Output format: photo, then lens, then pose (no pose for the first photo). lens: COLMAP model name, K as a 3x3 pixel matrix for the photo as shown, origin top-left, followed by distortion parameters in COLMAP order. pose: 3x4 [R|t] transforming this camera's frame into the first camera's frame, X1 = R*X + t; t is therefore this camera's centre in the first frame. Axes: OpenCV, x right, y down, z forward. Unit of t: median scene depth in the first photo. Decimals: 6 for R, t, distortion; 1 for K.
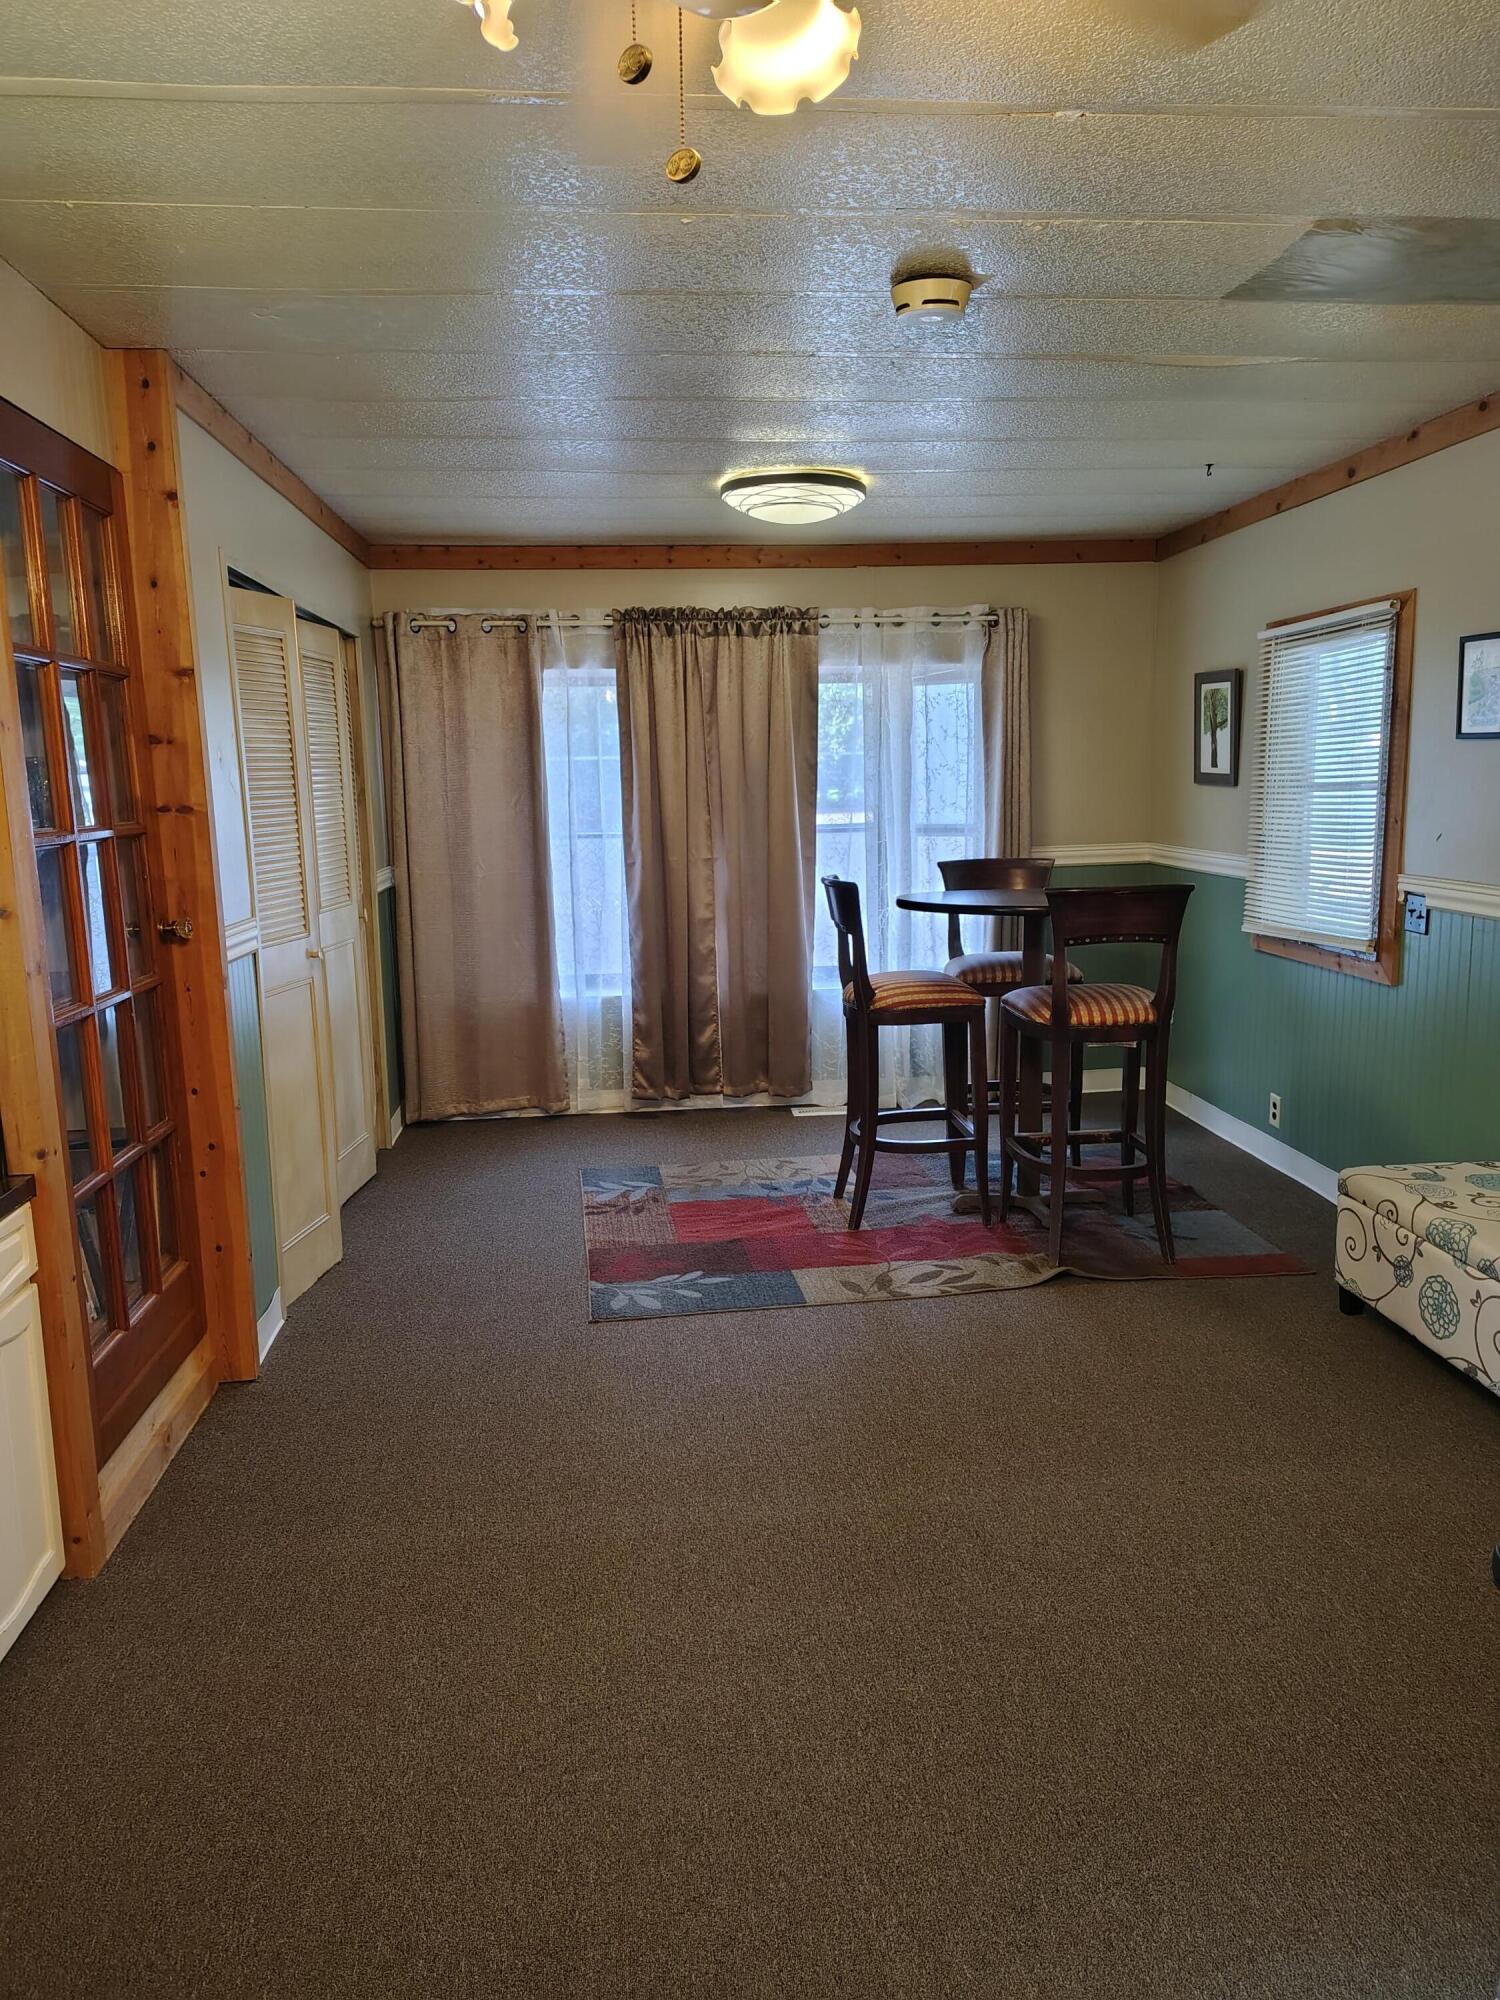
lens RADIAL K [[1386.3, 0, 748.8], [0, 1386.3, 991.1], [0, 0, 1]] dist [0.066737, -0.061714]
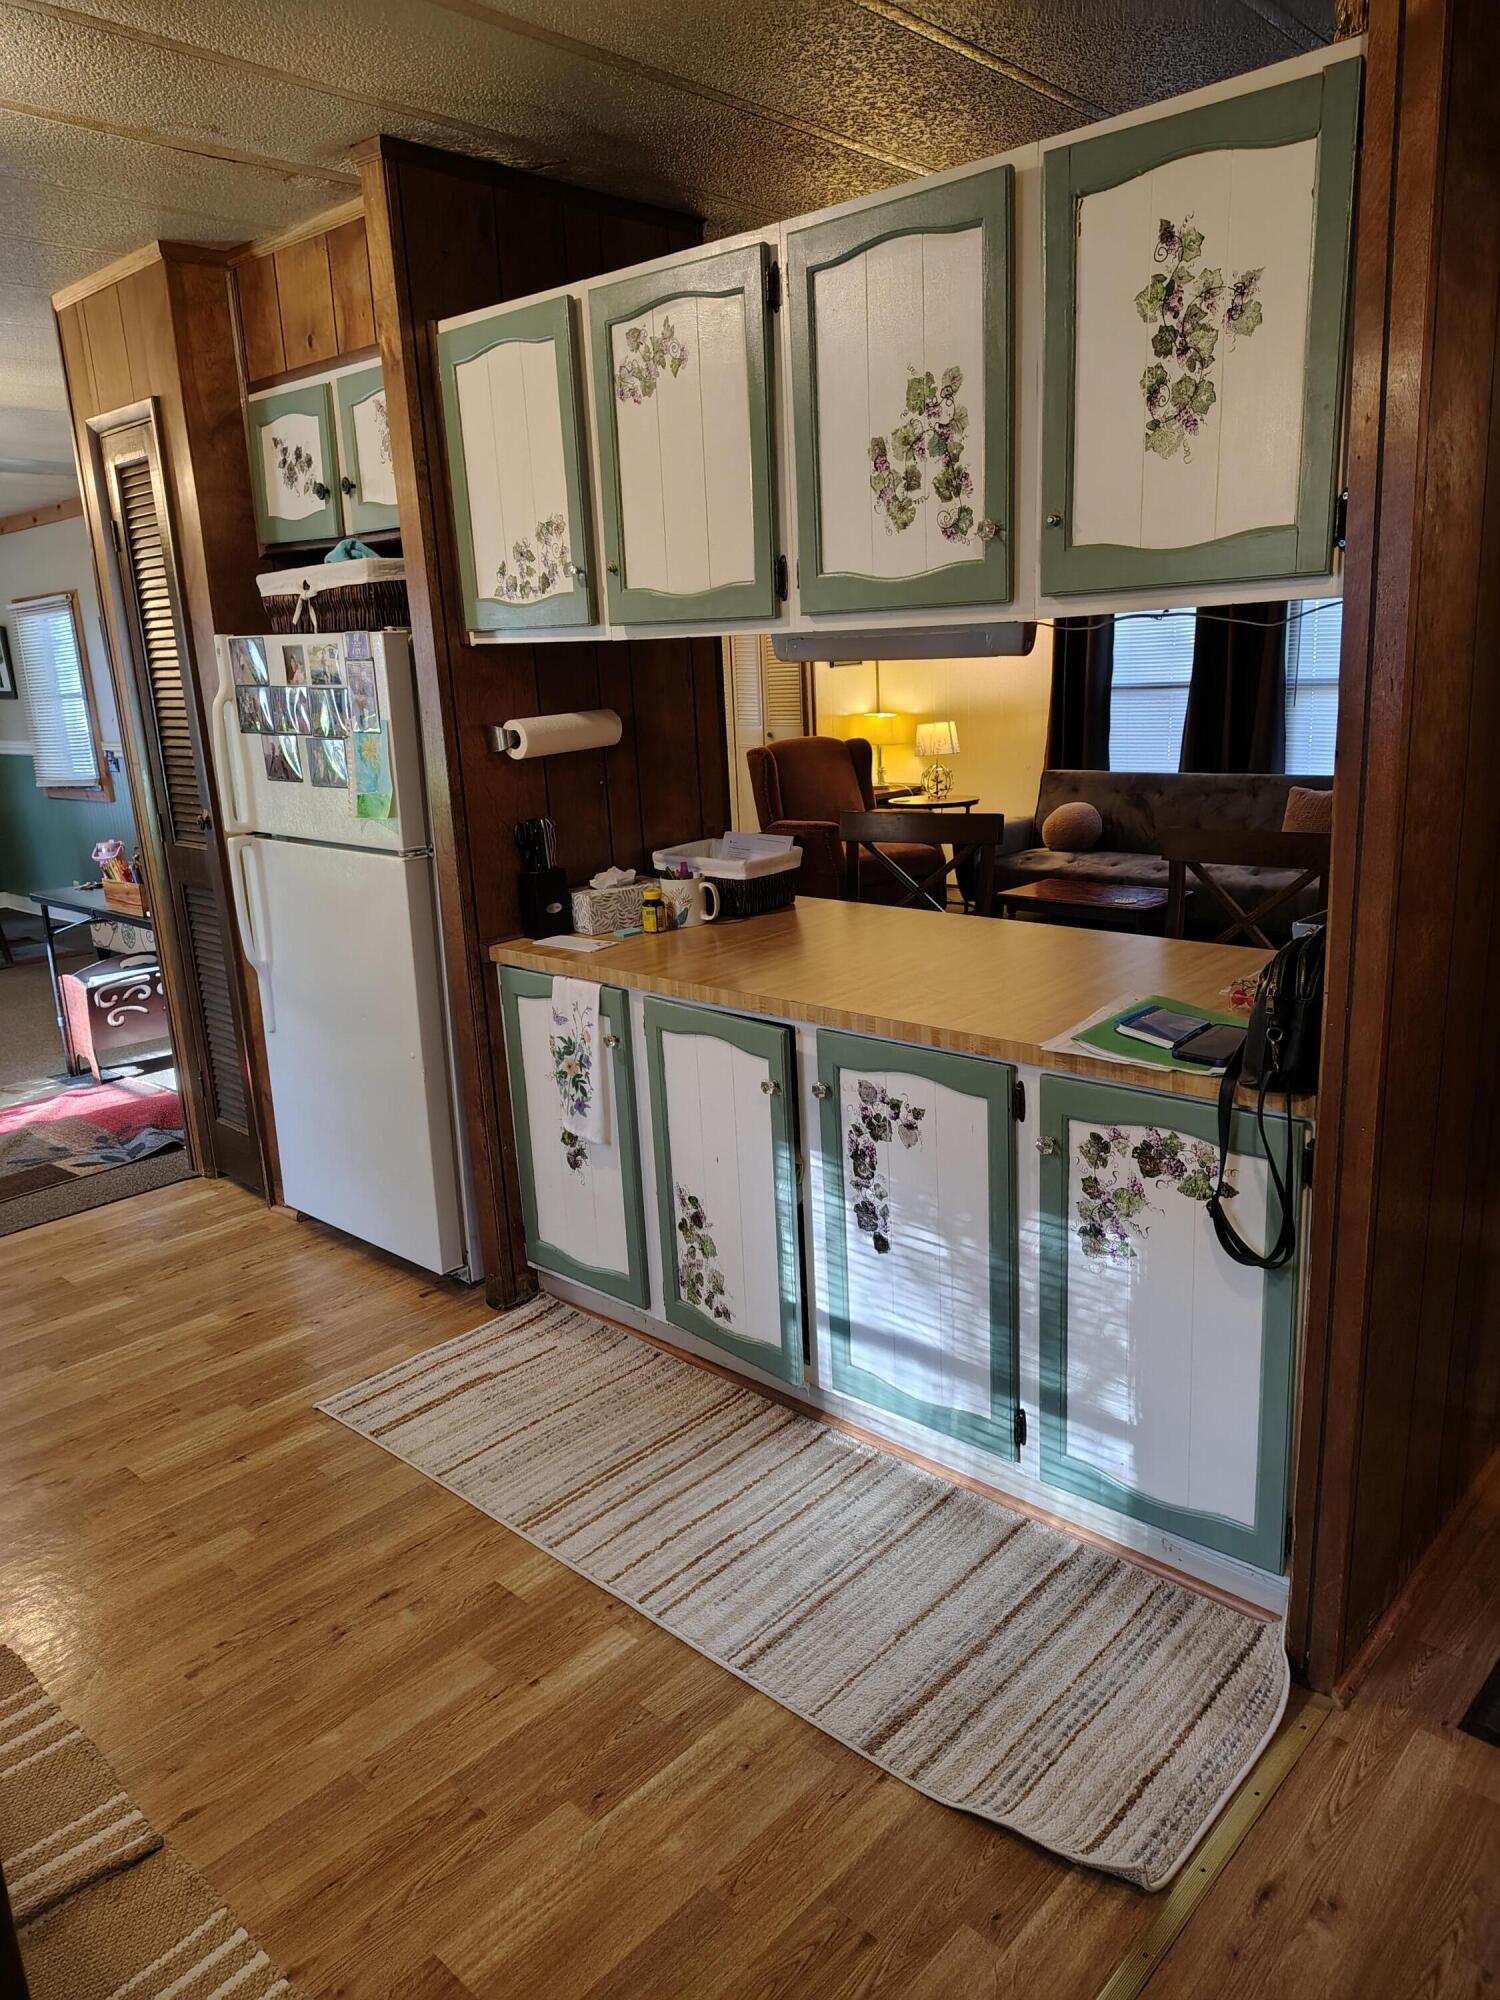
lens RADIAL K [[1378.8, 0, 759.3], [0, 1378.8, 1006.6], [0, 0, 1]] dist [0.064173, -0.050765]
pose [[0.744474, -0.181025, 0.642642, -0.110778], [0.138797, 0.983475, 0.116244, 0.126021], [-0.653065, 0.002656, 0.757297, -0.737841]]
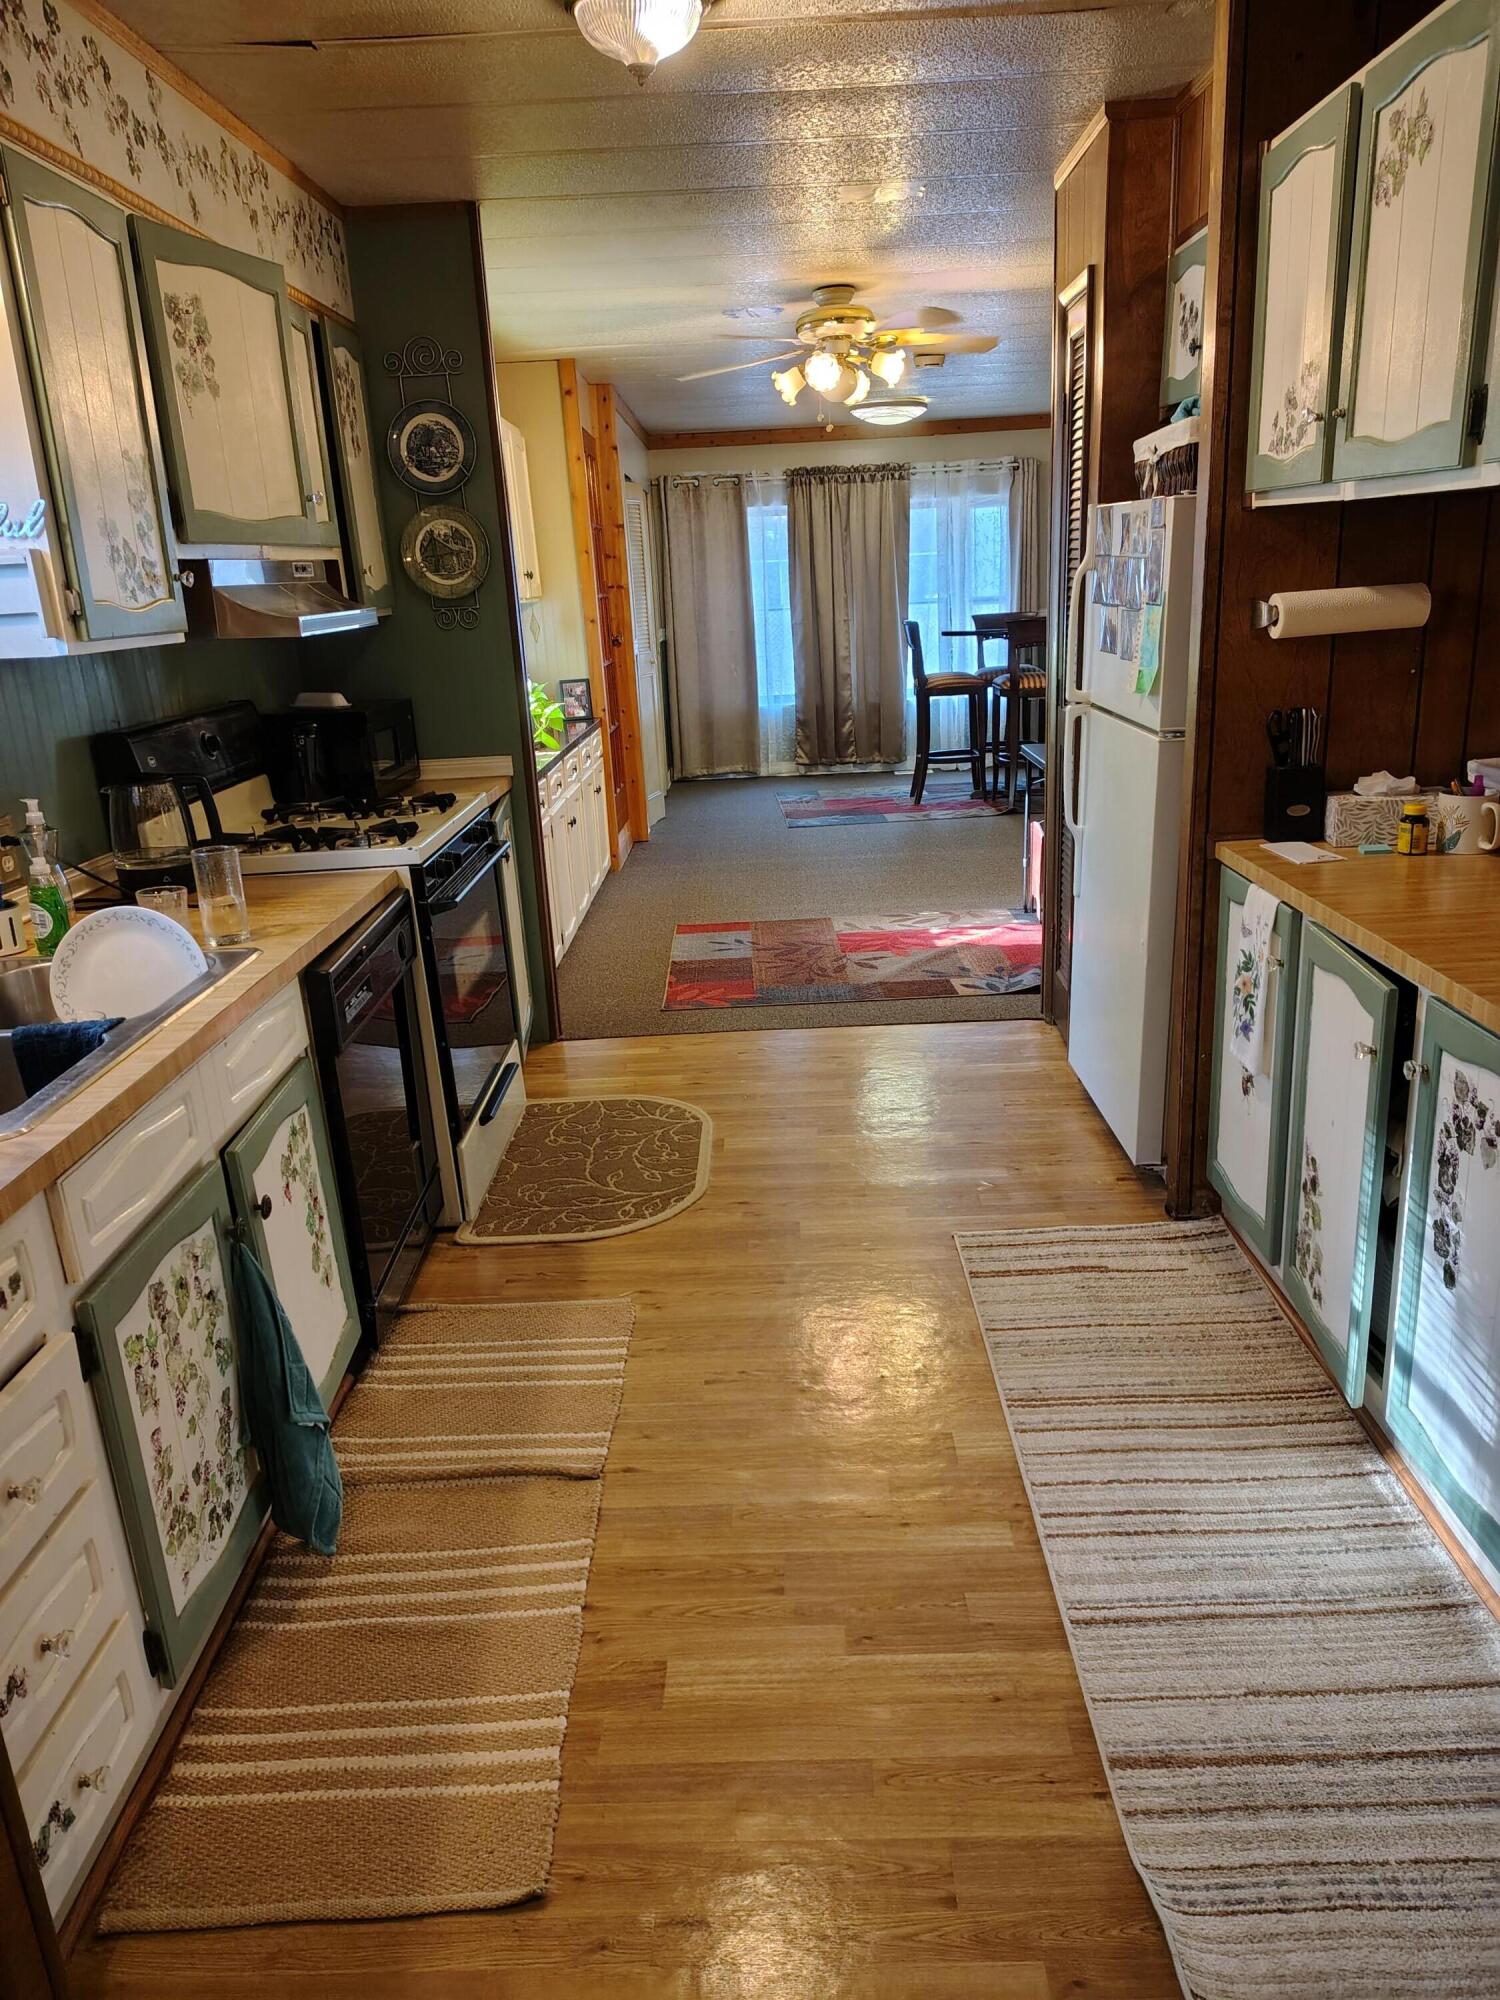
lens RADIAL K [[1378.8, 0, 759.3], [0, 1378.8, 1006.6], [0, 0, 1]] dist [0.064173, -0.050765]
pose [[0.995094, 0.003164, -0.098880, 0.037364], [0.011053, 0.989676, 0.142899, 0.135795], [0.098312, -0.143291, 0.984785, -0.782697]]
